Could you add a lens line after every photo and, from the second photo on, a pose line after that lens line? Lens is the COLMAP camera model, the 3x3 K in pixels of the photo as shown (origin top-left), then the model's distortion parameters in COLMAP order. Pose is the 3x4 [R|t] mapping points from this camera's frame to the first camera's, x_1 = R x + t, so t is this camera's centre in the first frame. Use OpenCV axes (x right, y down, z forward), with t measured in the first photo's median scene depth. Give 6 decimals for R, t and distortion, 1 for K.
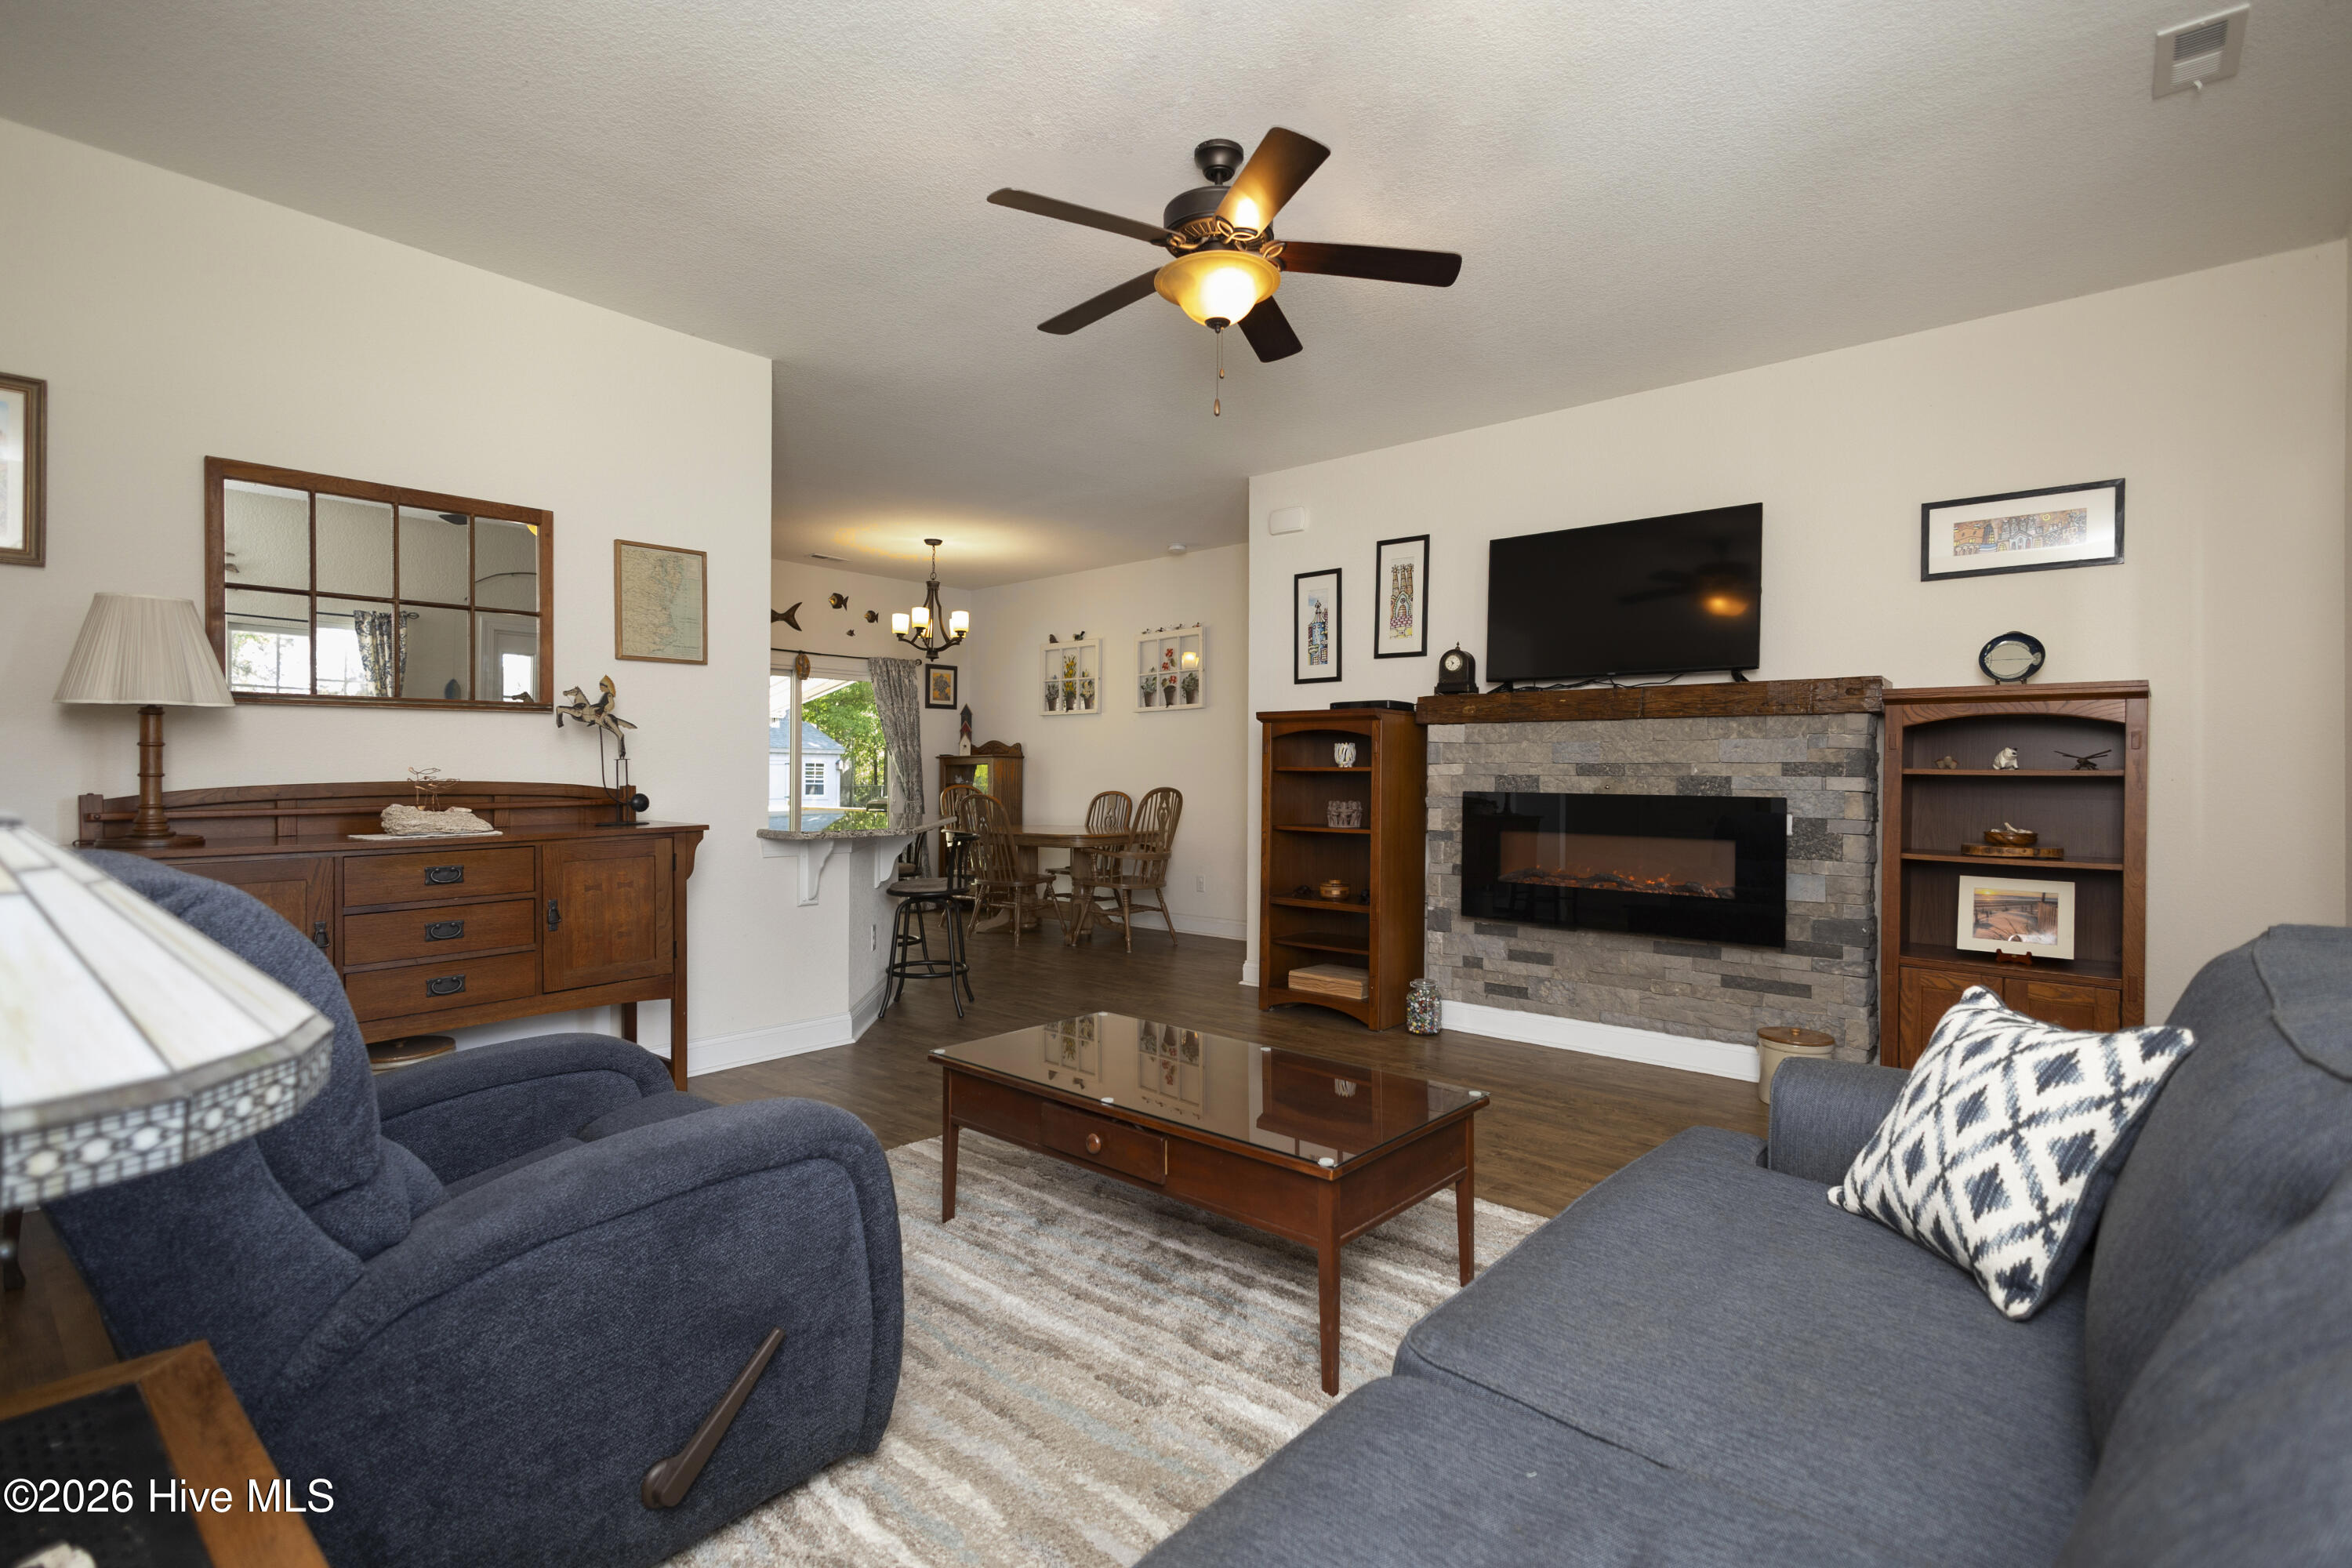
lens RADIAL K [[1087.9, 0, 1179.3], [0, 1087.9, 766.2], [0, 0, 1]] dist [0.010898, -0.002291]
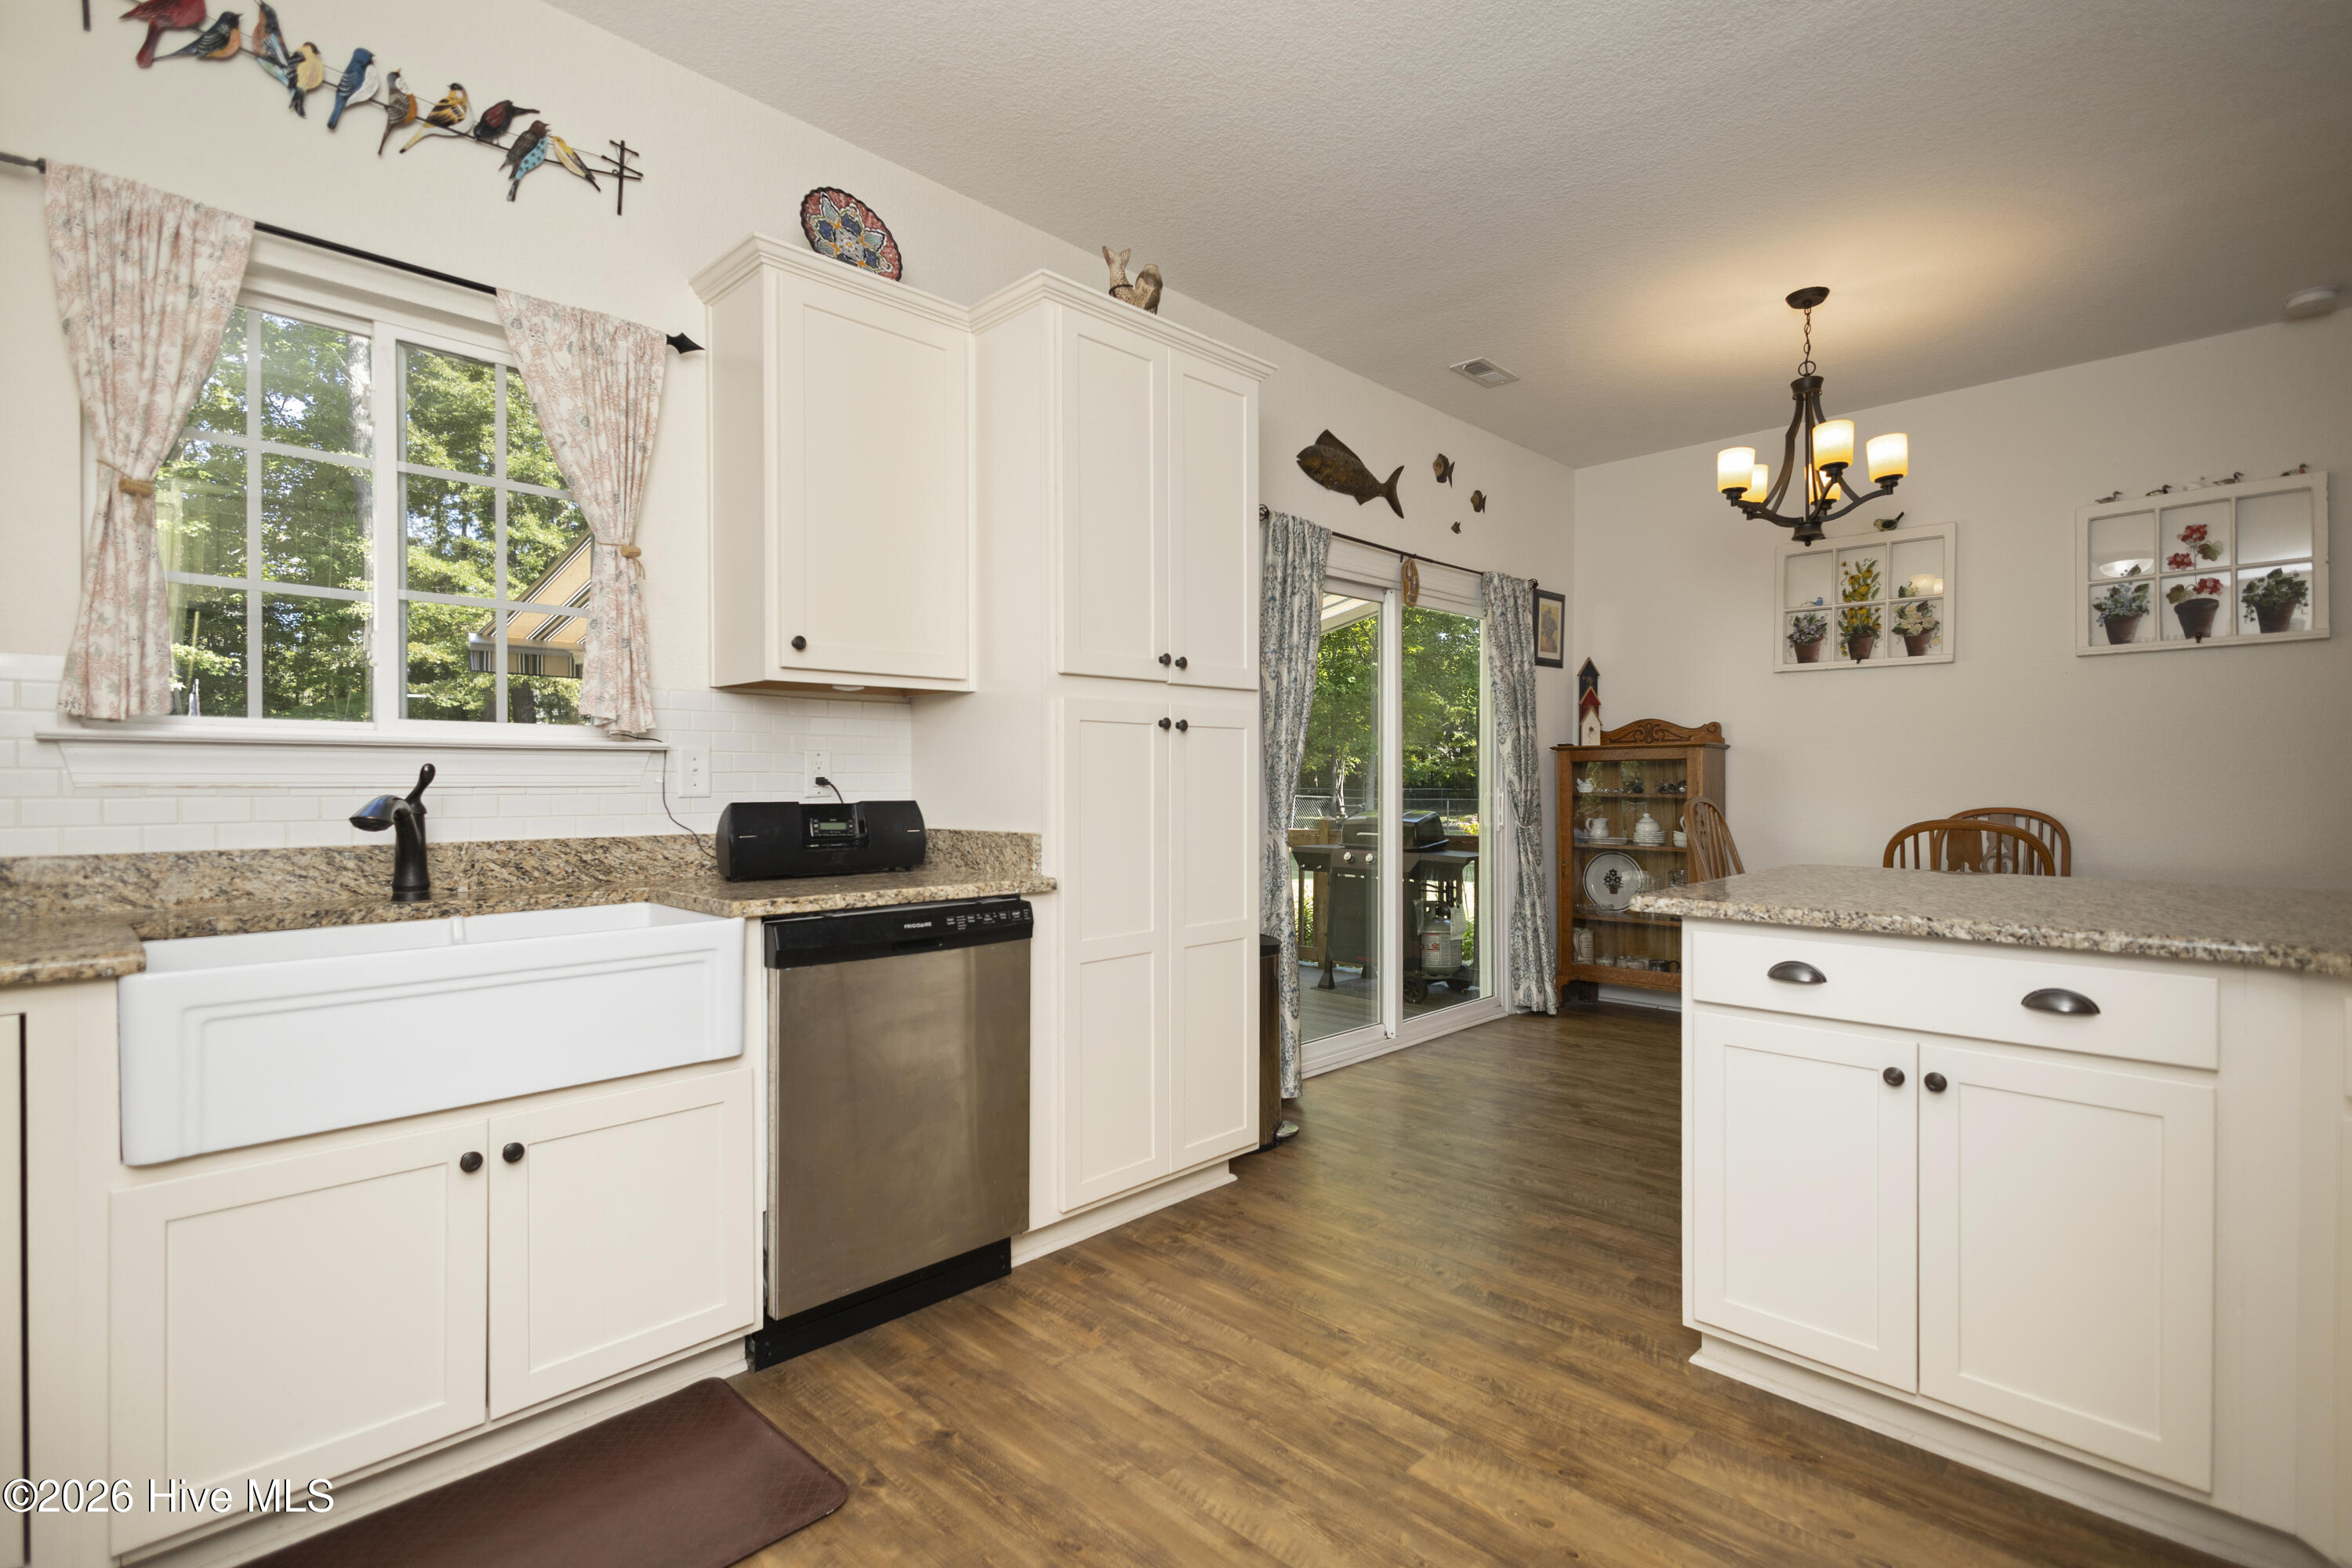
lens RADIAL K [[1087.9, 0, 1176.3], [0, 1087.9, 781.5], [0, 0, 1]] dist [0.010898, -0.002291]
pose [[0.996903, -0.002066, -0.078619, -0.770558], [0.002938, 0.999935, 0.010977, 0.005819], [0.078591, -0.011174, 0.996844, 0.807811]]
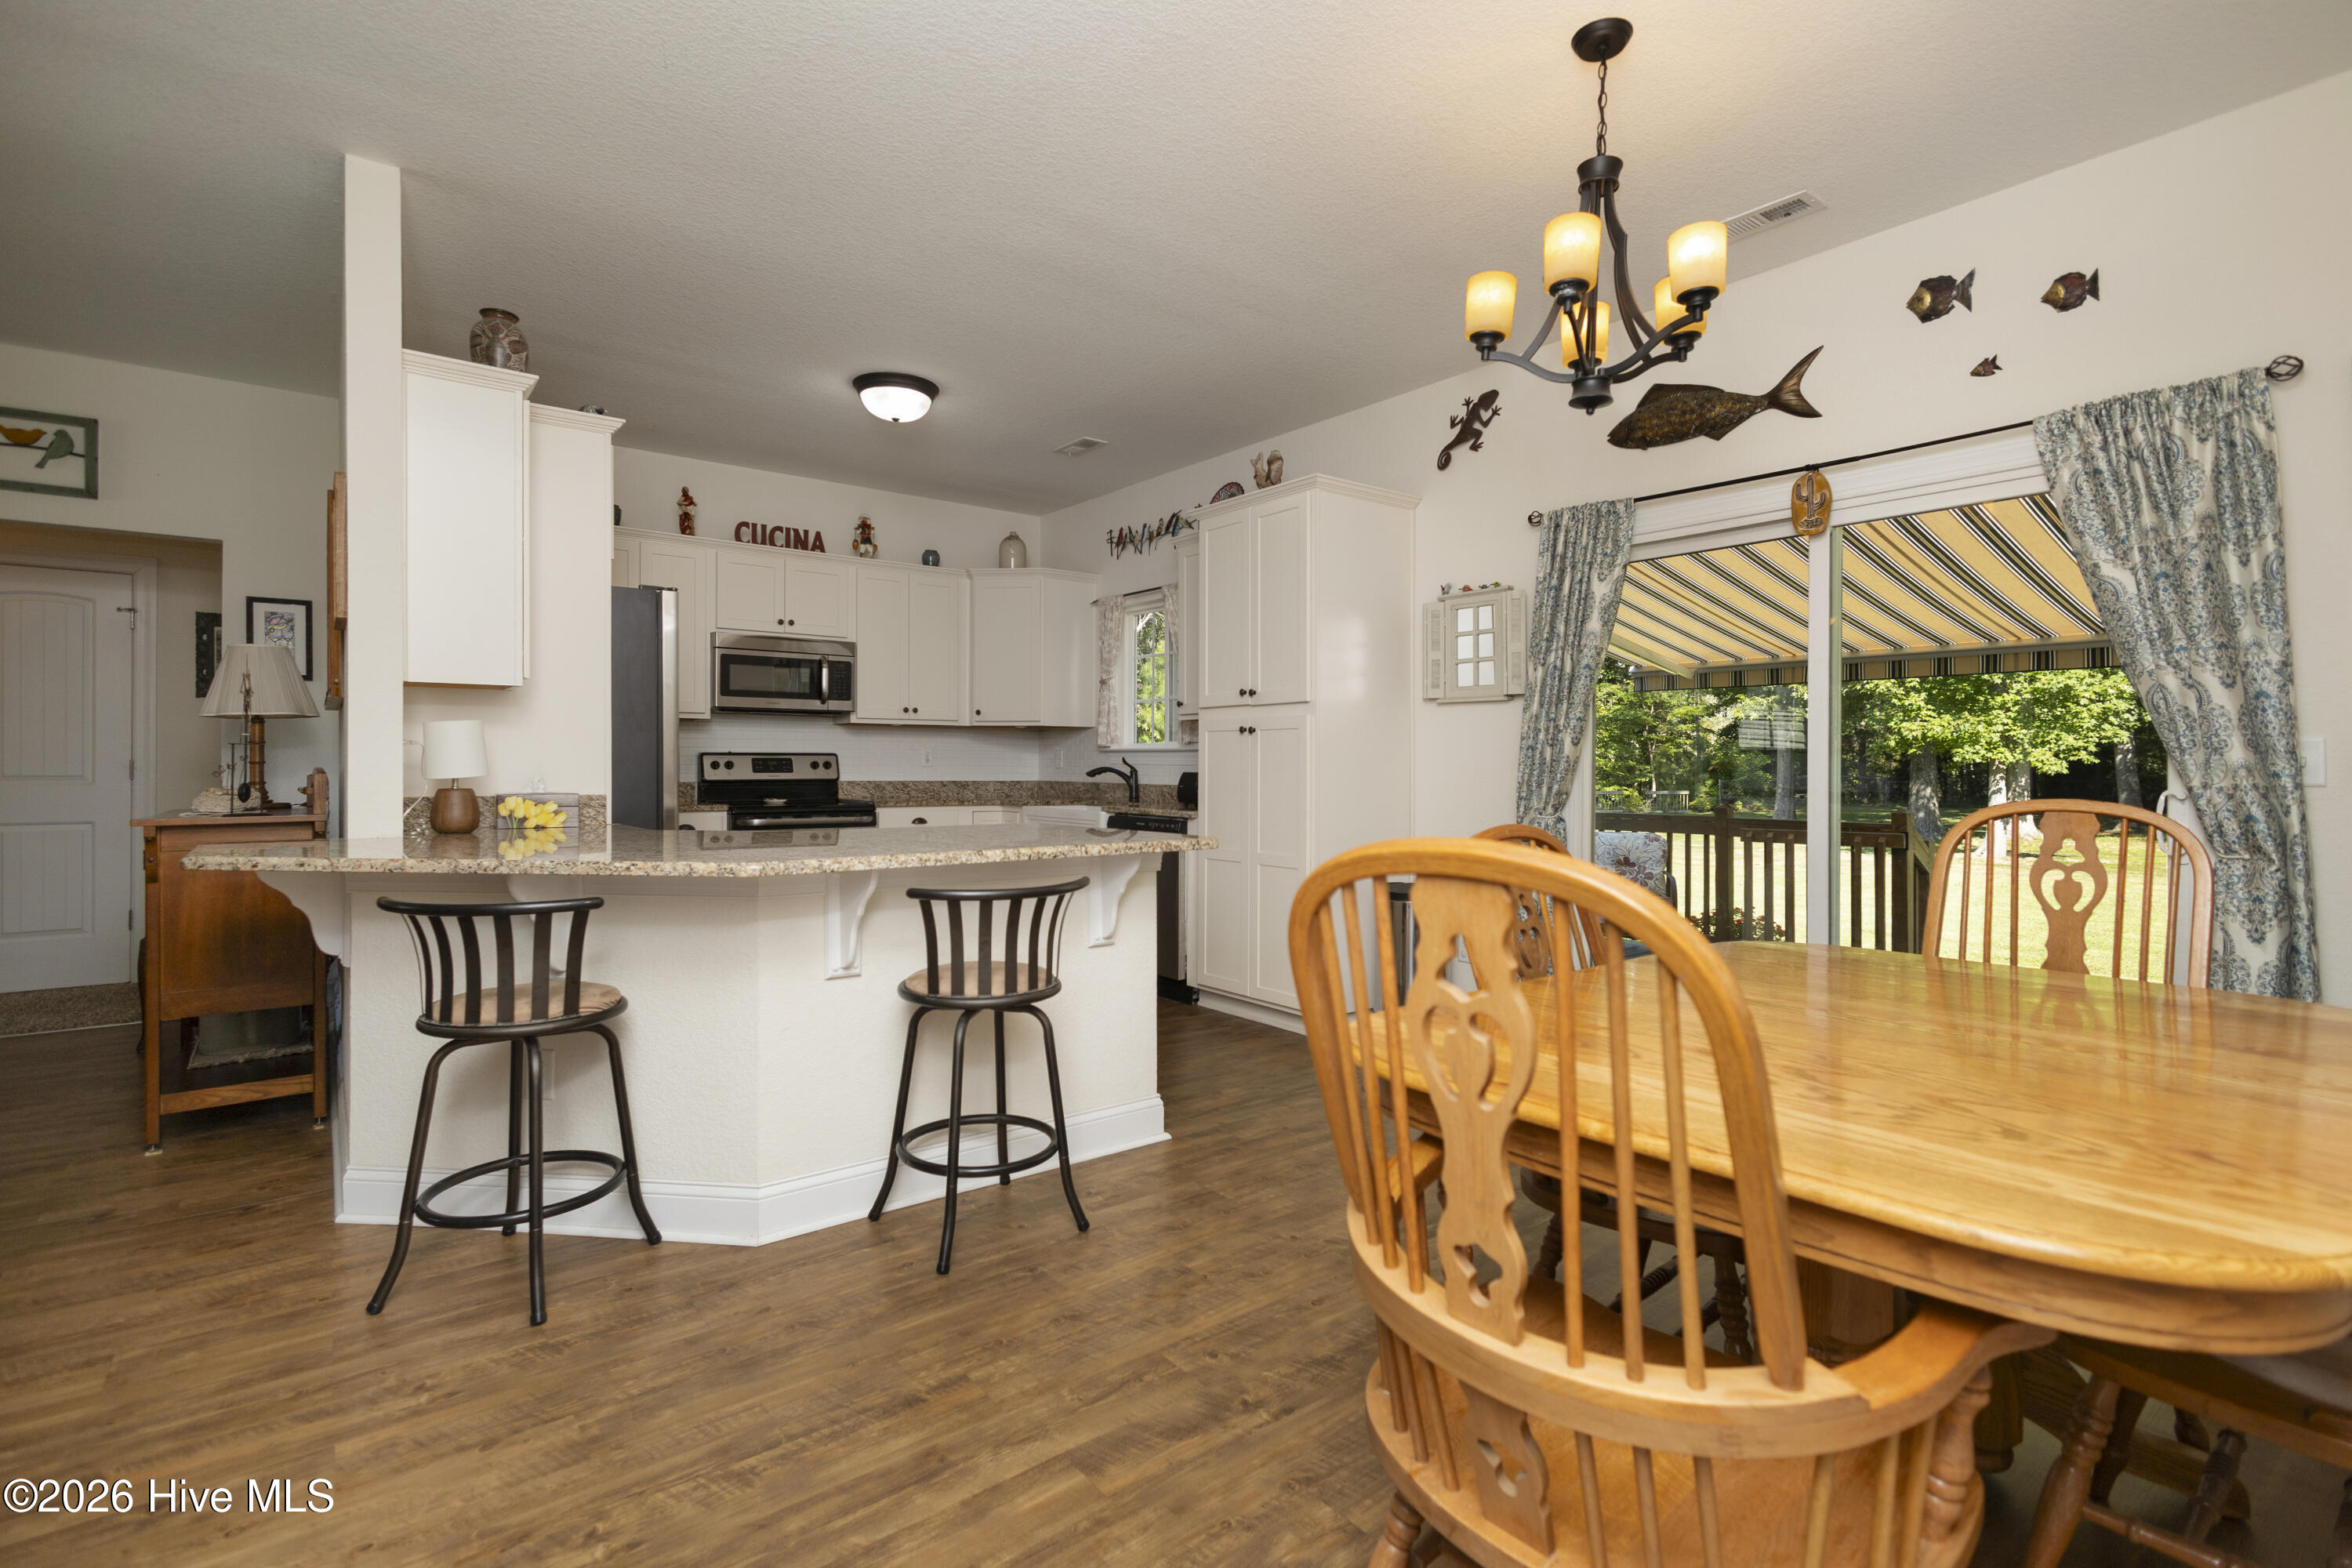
lens RADIAL K [[1087.9, 0, 1165.0], [0, 1087.9, 770.8], [0, 0, 1]] dist [0.010898, -0.002291]
pose [[-0.206358, 0.002908, -0.978472, 0.208587], [0.003214, 0.999992, 0.002294, 0.017352], [0.978471, -0.002672, -0.206366, 1.548061]]
